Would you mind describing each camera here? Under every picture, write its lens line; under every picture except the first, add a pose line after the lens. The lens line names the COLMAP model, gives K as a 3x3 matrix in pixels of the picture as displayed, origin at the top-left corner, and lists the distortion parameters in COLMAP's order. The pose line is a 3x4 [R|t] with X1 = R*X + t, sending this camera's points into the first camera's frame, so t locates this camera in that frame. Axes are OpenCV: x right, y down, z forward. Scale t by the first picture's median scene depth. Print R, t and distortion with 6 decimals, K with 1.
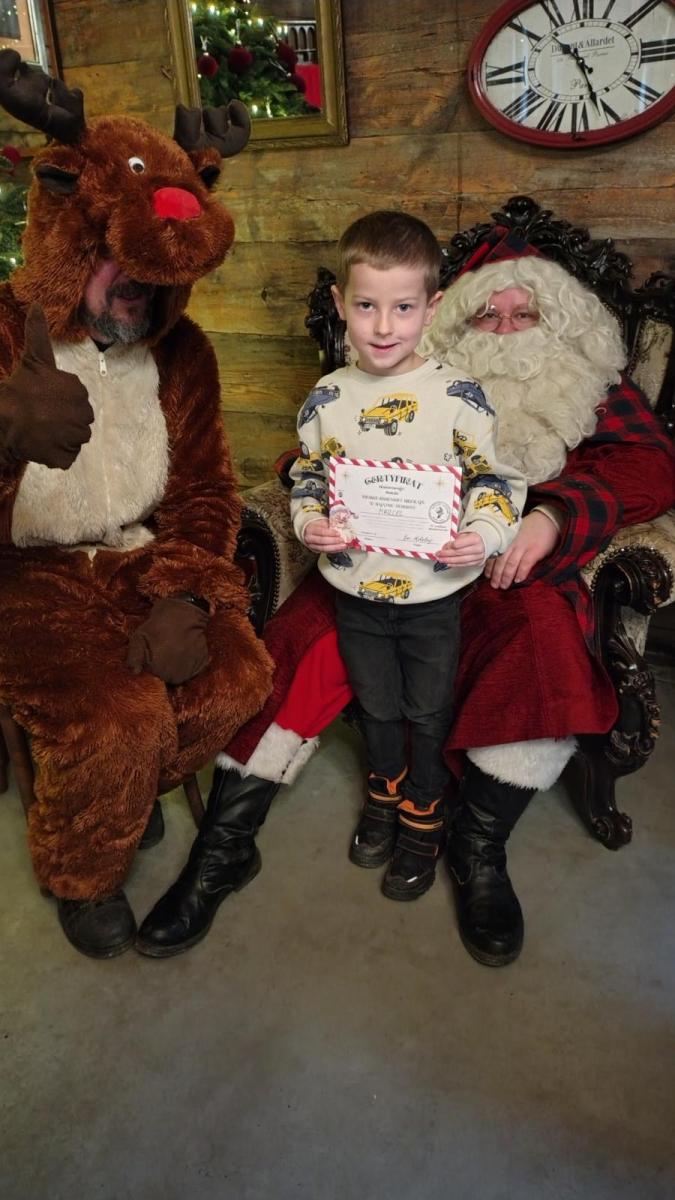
lens RADIAL K [[940.4, 0, 336.3], [0, 940.4, 584.8], [0, 0, 1]] dist [0.039342, -0.031223]
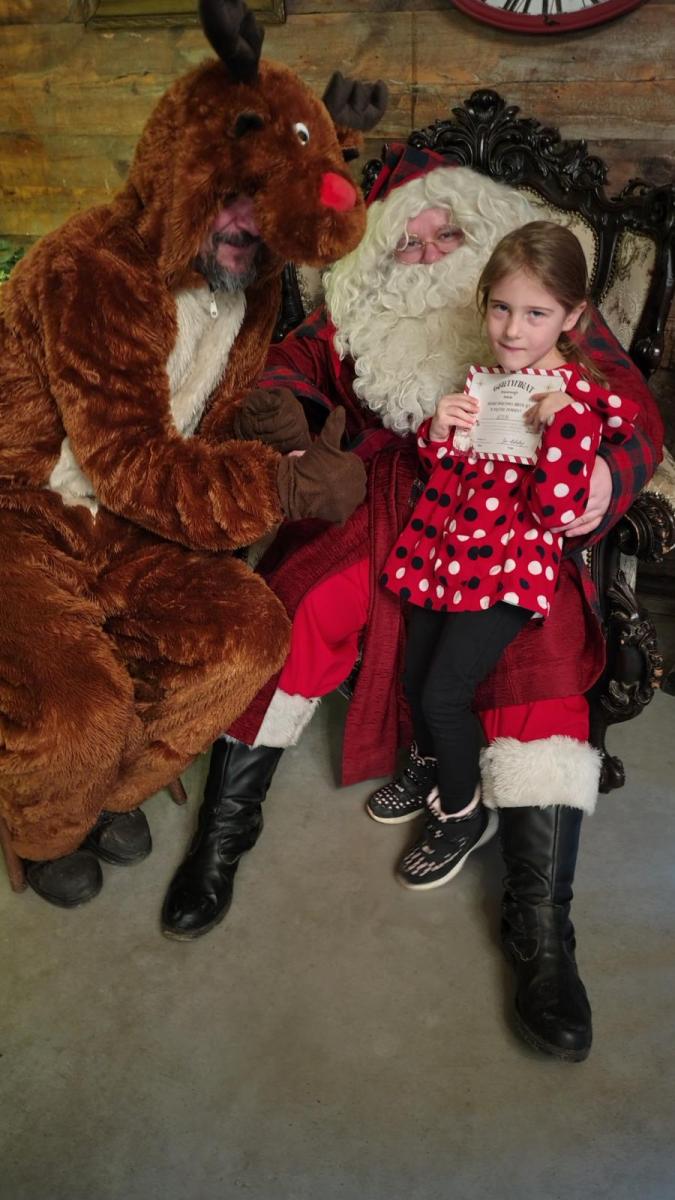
lens RADIAL K [[940.4, 0, 340.6], [0, 940.4, 591.3], [0, 0, 1]] dist [0.039342, -0.031223]
pose [[0.991775, -0.053813, 0.116132, -0.071816], [0.039333, 0.991557, 0.123559, -0.053073], [-0.121800, -0.117975, 0.985518, 0.069722]]
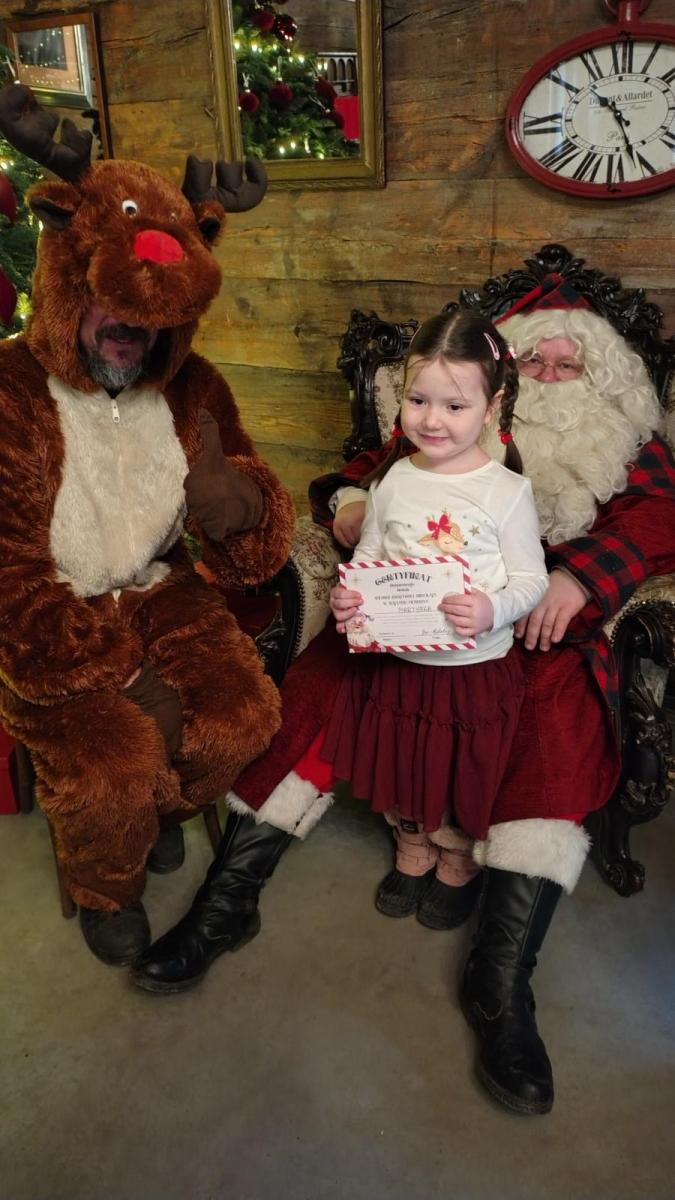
lens RADIAL K [[940.4, 0, 328.1], [0, 940.4, 599.2], [0, 0, 1]] dist [0.039342, -0.031223]
pose [[0.999038, 0.033554, -0.028243, -0.005256], [-0.033606, 0.999434, -0.001385, -0.021342], [0.028180, 0.002333, 0.999600, -0.017455]]
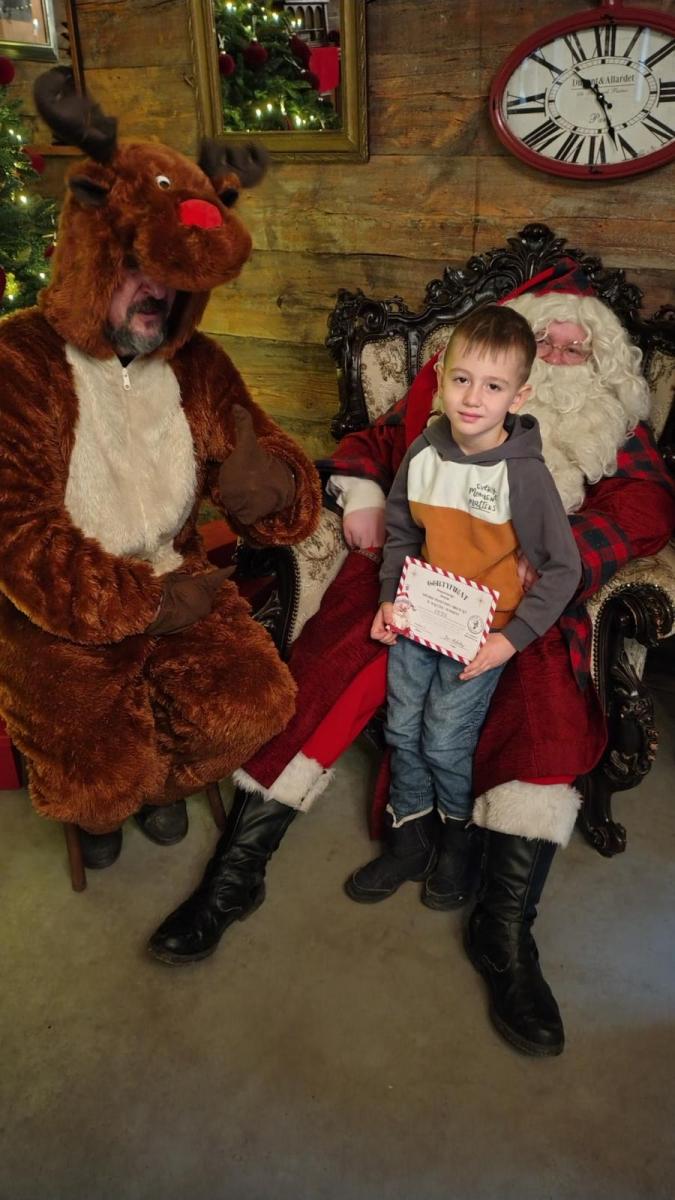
lens RADIAL K [[940.4, 0, 327.4], [0, 940.4, 583.5], [0, 0, 1]] dist [0.039342, -0.031223]
pose [[0.999692, 0.020386, 0.014137, -0.039286], [-0.021037, 0.998647, 0.047548, -0.062624], [-0.013148, -0.047831, 0.998769, -0.044952]]
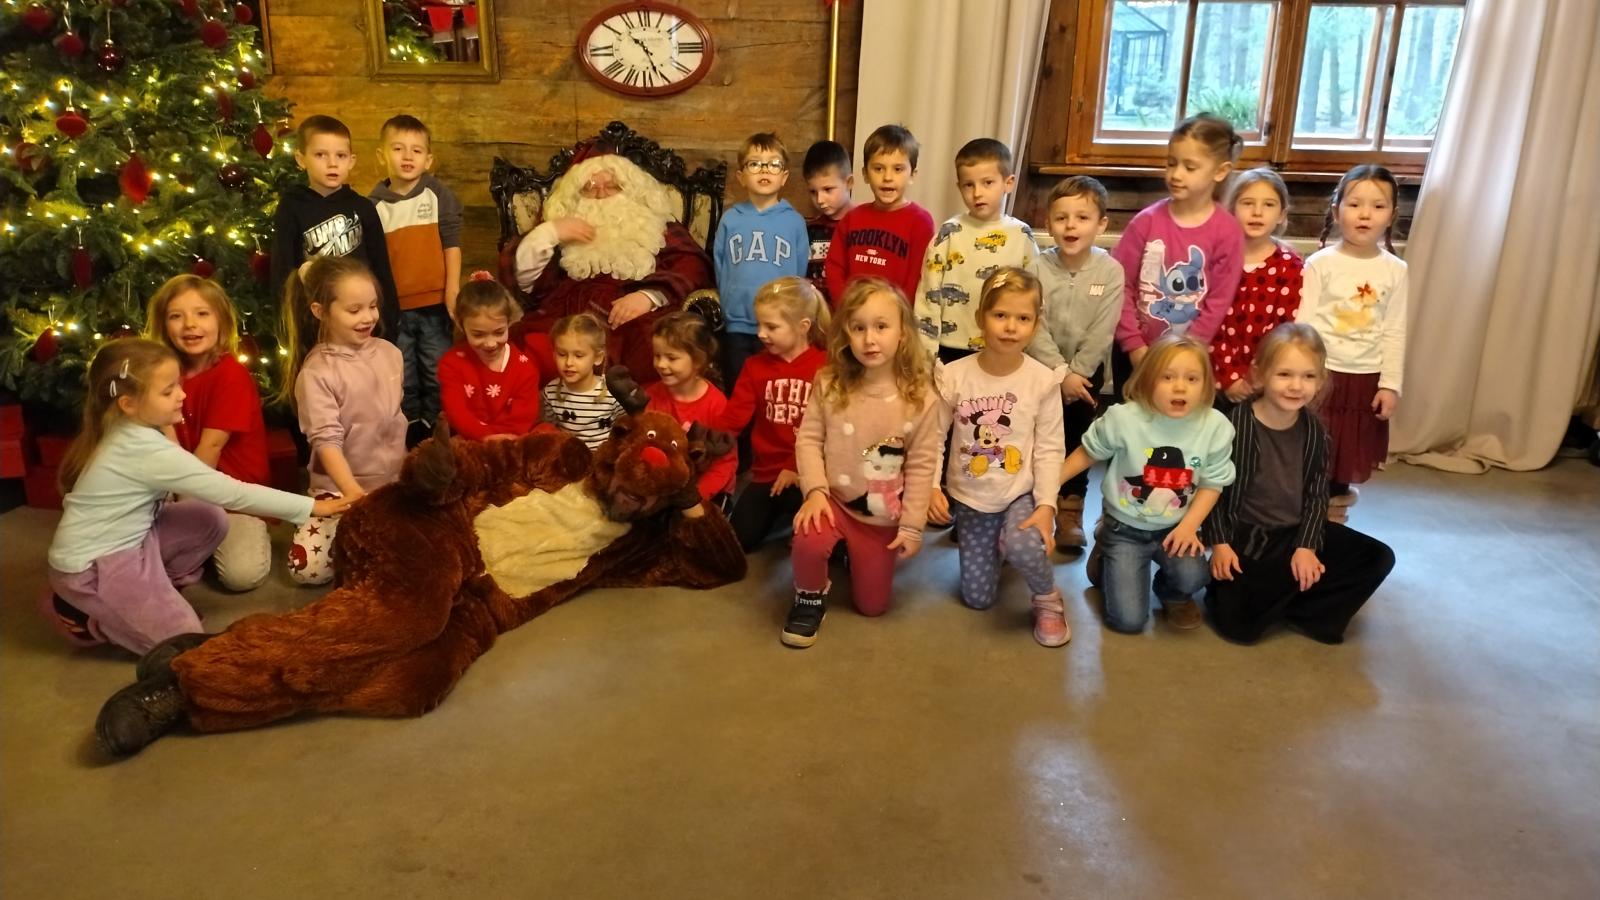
lens RADIAL K [[1253.8, 0, 805.7], [0, 1253.8, 461.0], [0, 0, 1]] dist [0.039342, -0.031223]
pose [[0.925390, -0.054605, 0.375063, -0.352882], [0.101015, 0.989307, -0.105203, 0.437535], [-0.365308, 0.135241, 0.921010, -1.054964]]
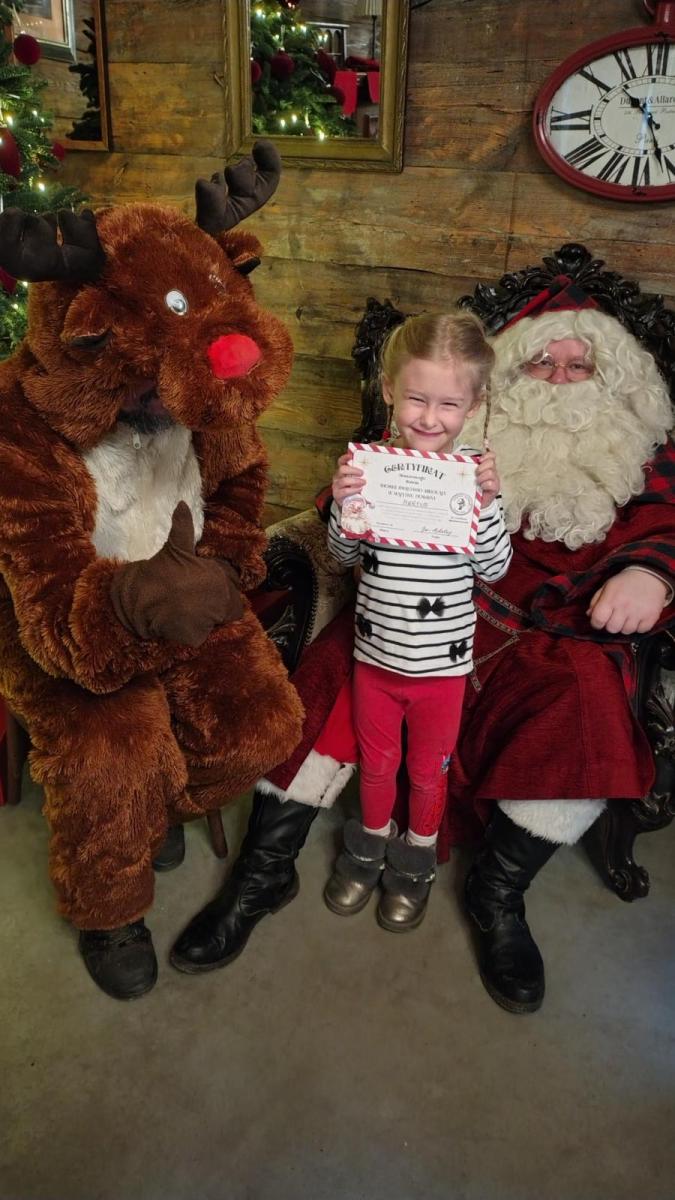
lens RADIAL K [[940.4, 0, 332.9], [0, 940.4, 598.8], [0, 0, 1]] dist [0.039342, -0.031223]
pose [[0.996301, 0.069850, 0.050047, -0.083275], [-0.070937, 0.997274, 0.020286, -0.037232], [-0.048493, -0.023761, 0.998541, 0.002483]]
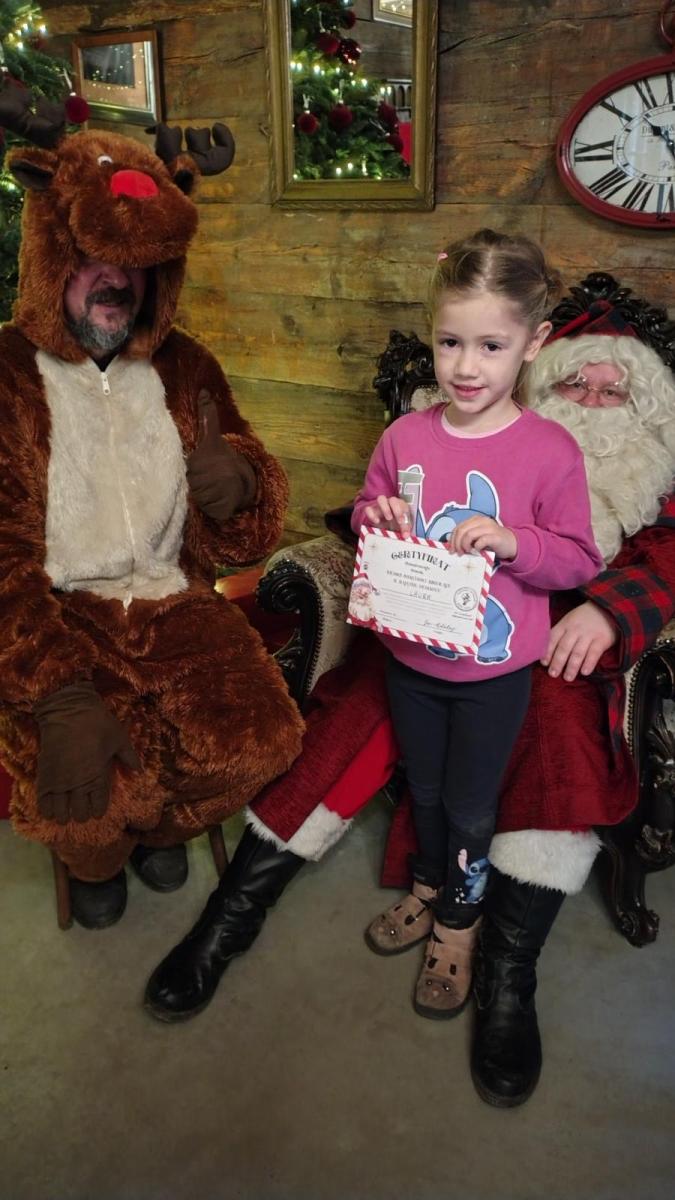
lens RADIAL K [[940.4, 0, 342.7], [0, 940.4, 598.3], [0, 0, 1]] dist [0.039342, -0.031223]
pose [[0.993578, 0.086635, -0.072779, 0.027532], [-0.088601, 0.995773, -0.024226, -0.021298], [0.070372, 0.030519, 0.997054, 0.000022]]
